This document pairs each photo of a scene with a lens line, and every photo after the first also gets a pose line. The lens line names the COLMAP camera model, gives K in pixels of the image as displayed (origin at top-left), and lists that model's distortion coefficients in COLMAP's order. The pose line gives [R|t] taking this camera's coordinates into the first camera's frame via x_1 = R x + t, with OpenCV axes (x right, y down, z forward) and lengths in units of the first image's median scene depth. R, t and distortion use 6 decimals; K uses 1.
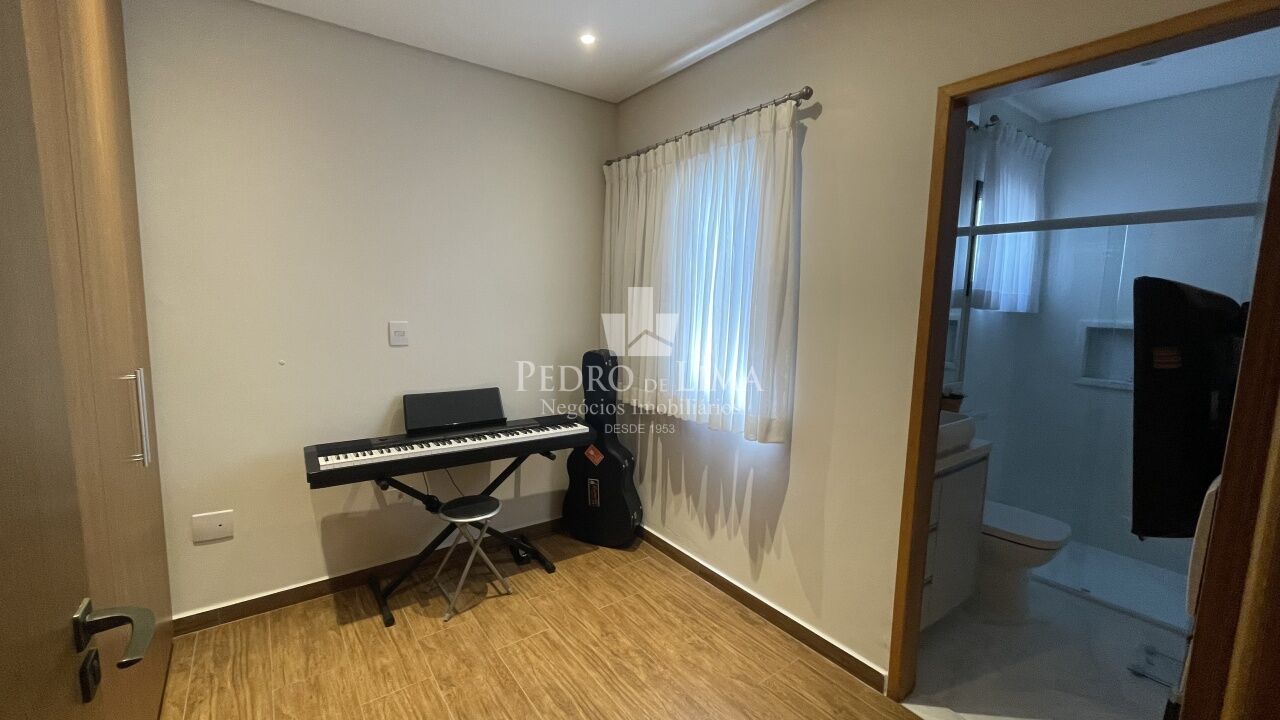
lens RADIAL K [[521.3, 0, 644.5], [0, 521.3, 357.7], [0, 0, 1]] dist [-0.003705, 0.000621]
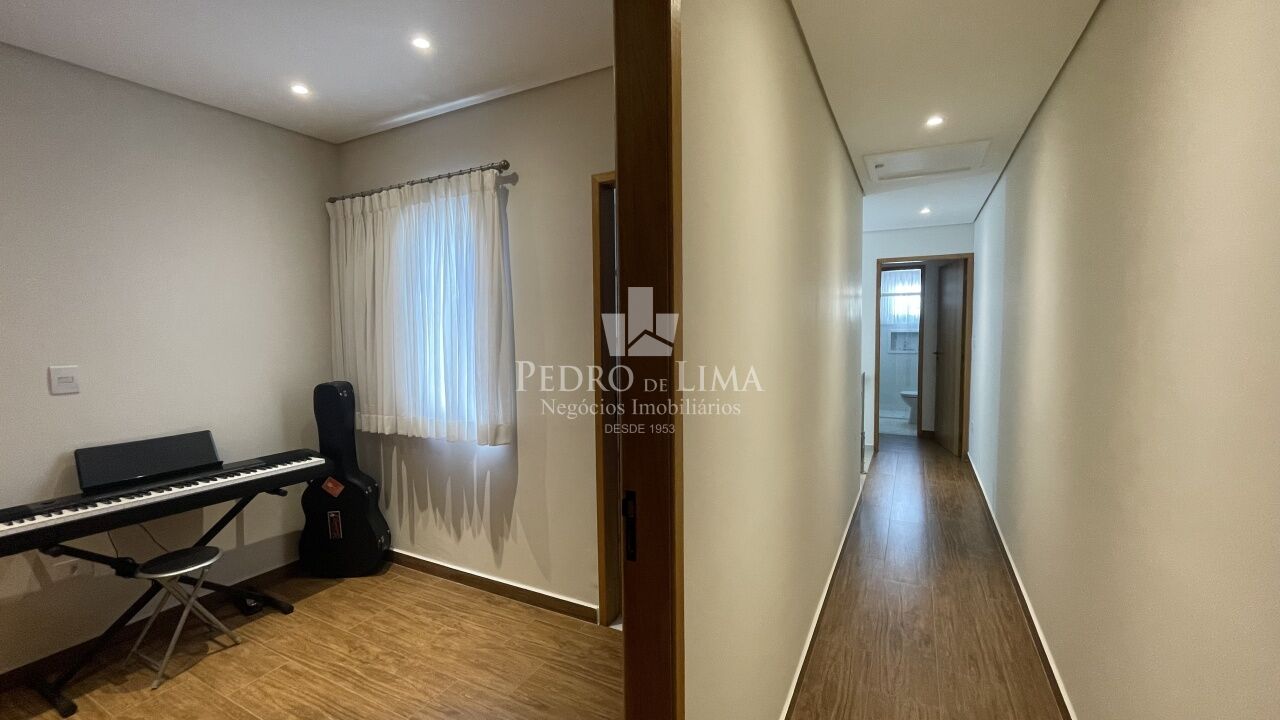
lens RADIAL K [[521.3, 0, 644.5], [0, 521.3, 357.7], [0, 0, 1]] dist [-0.003705, 0.000621]
pose [[0.901017, -0.059087, 0.429740, 0.033142], [0.081460, 0.996102, -0.033835, 0.026447], [-0.426066, 0.065492, 0.902318, -0.207886]]
